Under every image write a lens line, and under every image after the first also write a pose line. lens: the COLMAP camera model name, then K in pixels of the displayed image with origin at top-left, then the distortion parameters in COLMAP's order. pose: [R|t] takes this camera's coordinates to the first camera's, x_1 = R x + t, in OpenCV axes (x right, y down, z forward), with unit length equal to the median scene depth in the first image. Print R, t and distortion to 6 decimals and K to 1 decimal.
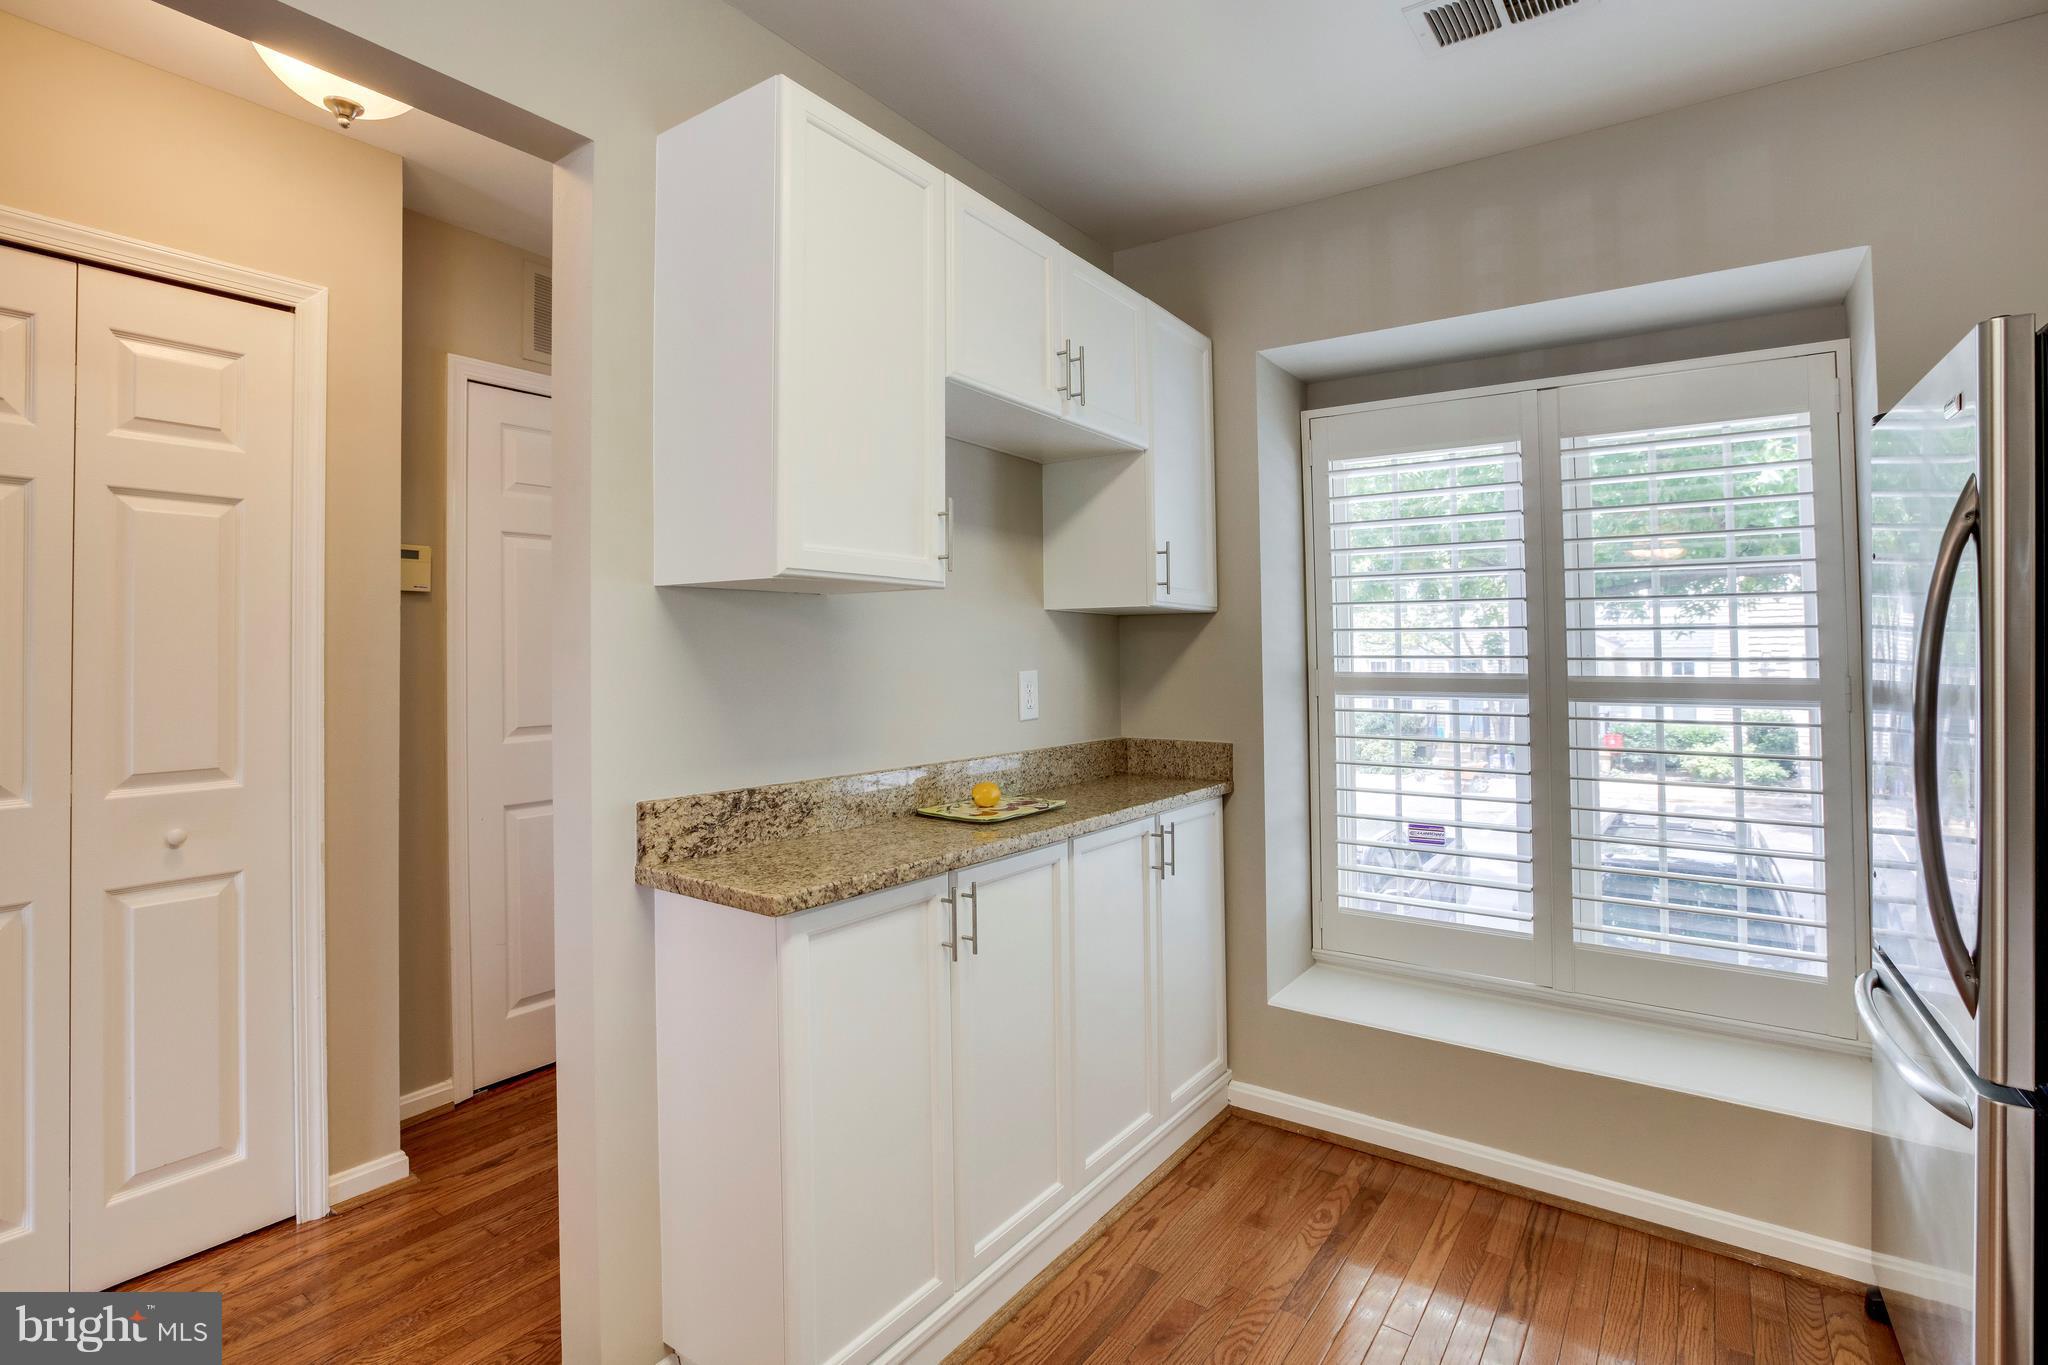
lens RADIAL K [[969.5, 0, 1024.0], [0, 969.5, 682.5], [0, 0, 1]] dist [-0.045872, -0.000196]
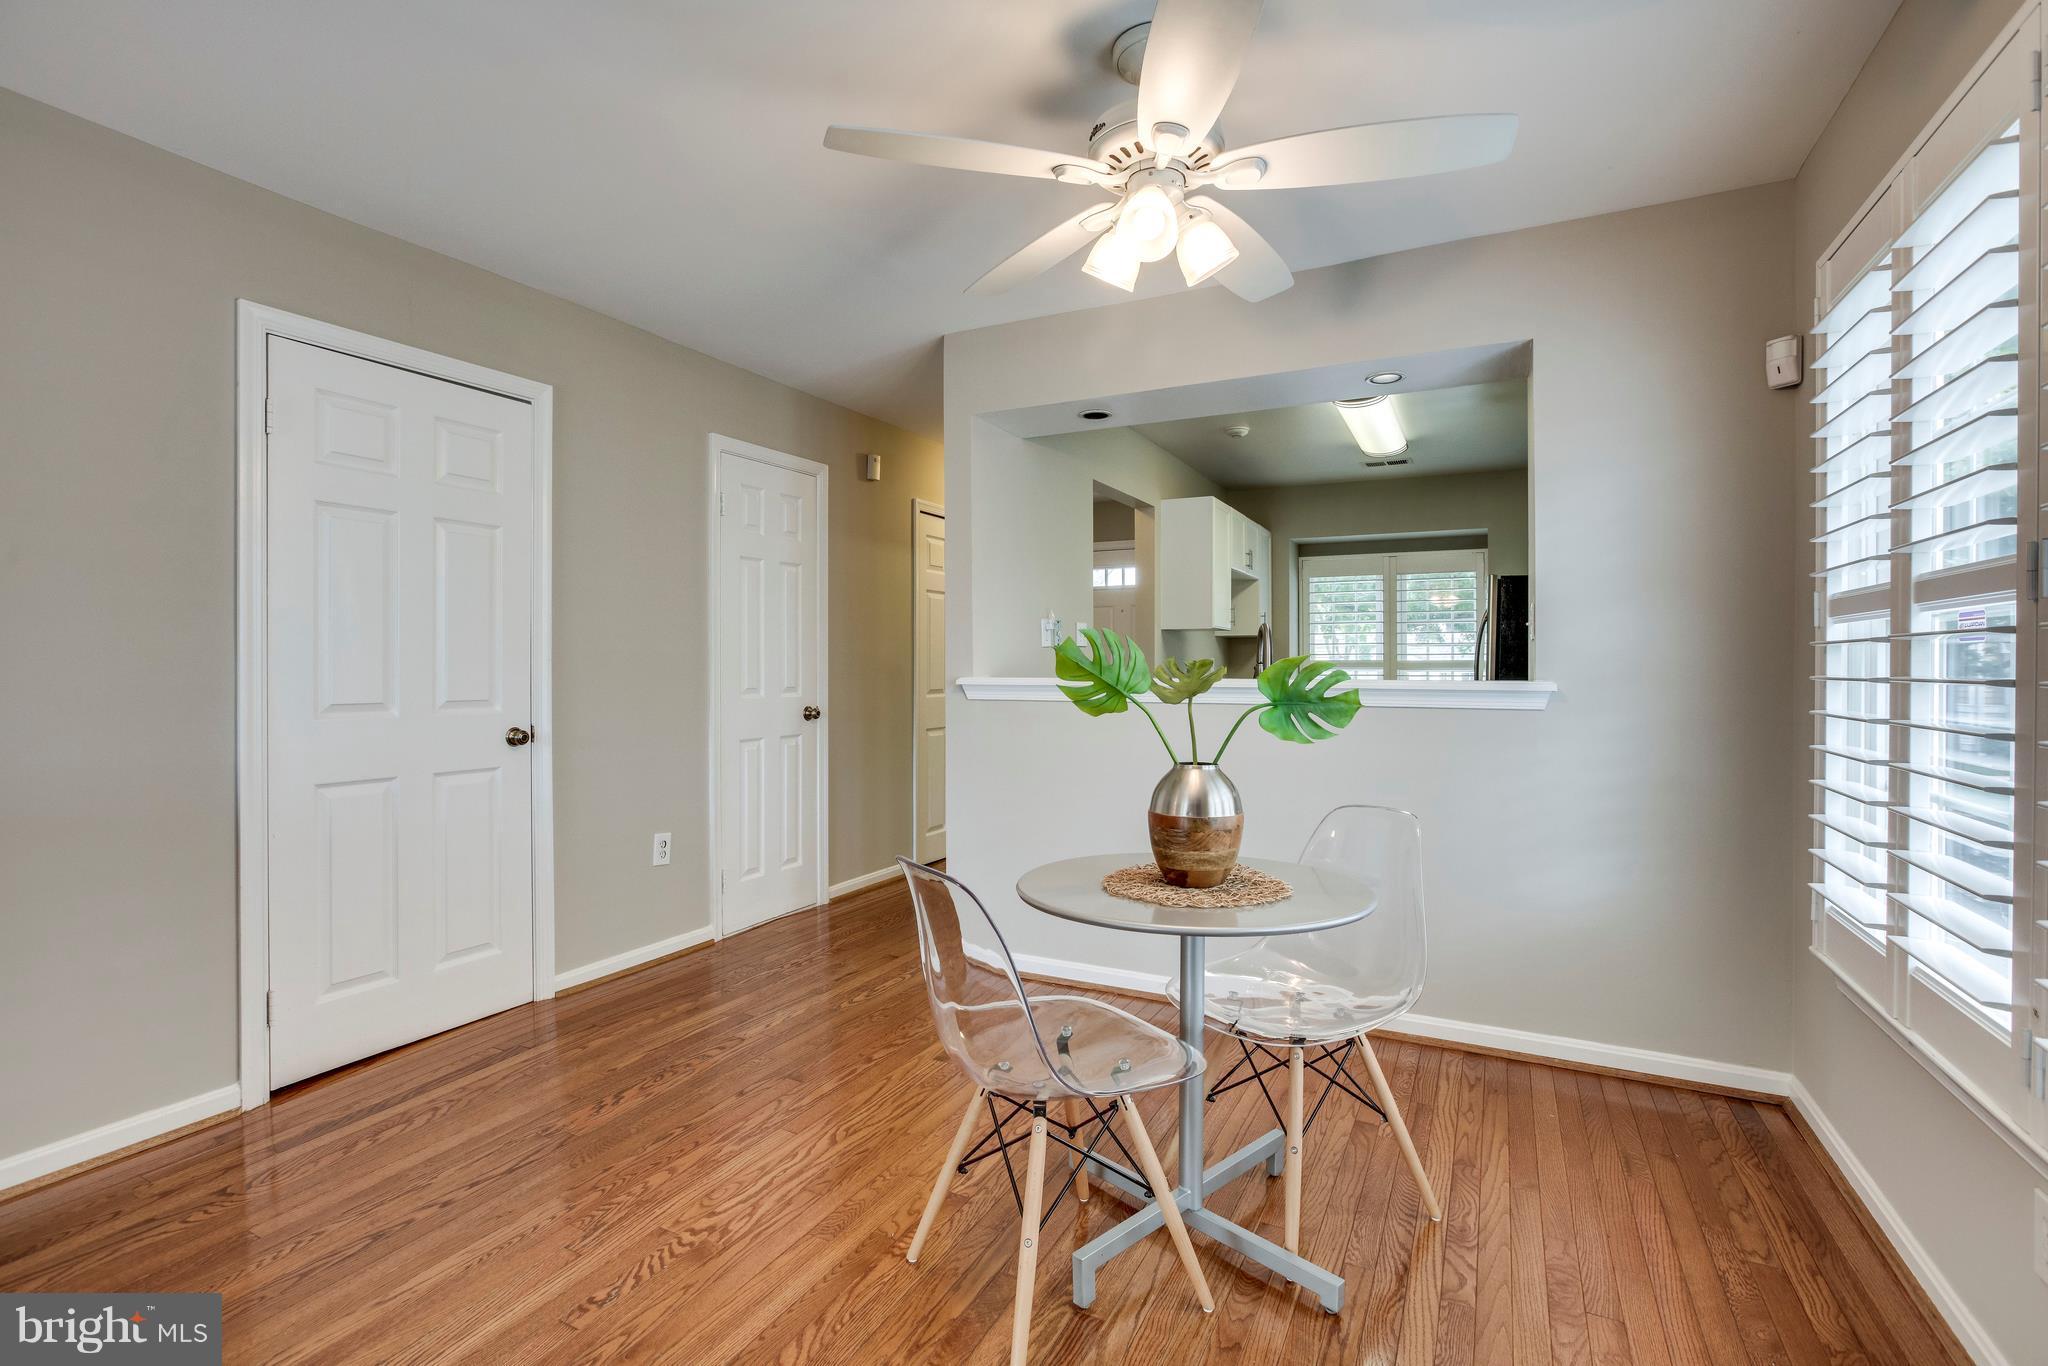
lens RADIAL K [[923.9, 0, 1022.9], [0, 923.9, 671.8], [0, 0, 1]] dist [-0.039544, 0.022373]
pose [[0.986315, 0.002293, 0.164855, -0.930682], [-0.004159, 0.999931, 0.010978, -0.000620], [-0.164819, -0.011514, 0.986257, -1.429602]]
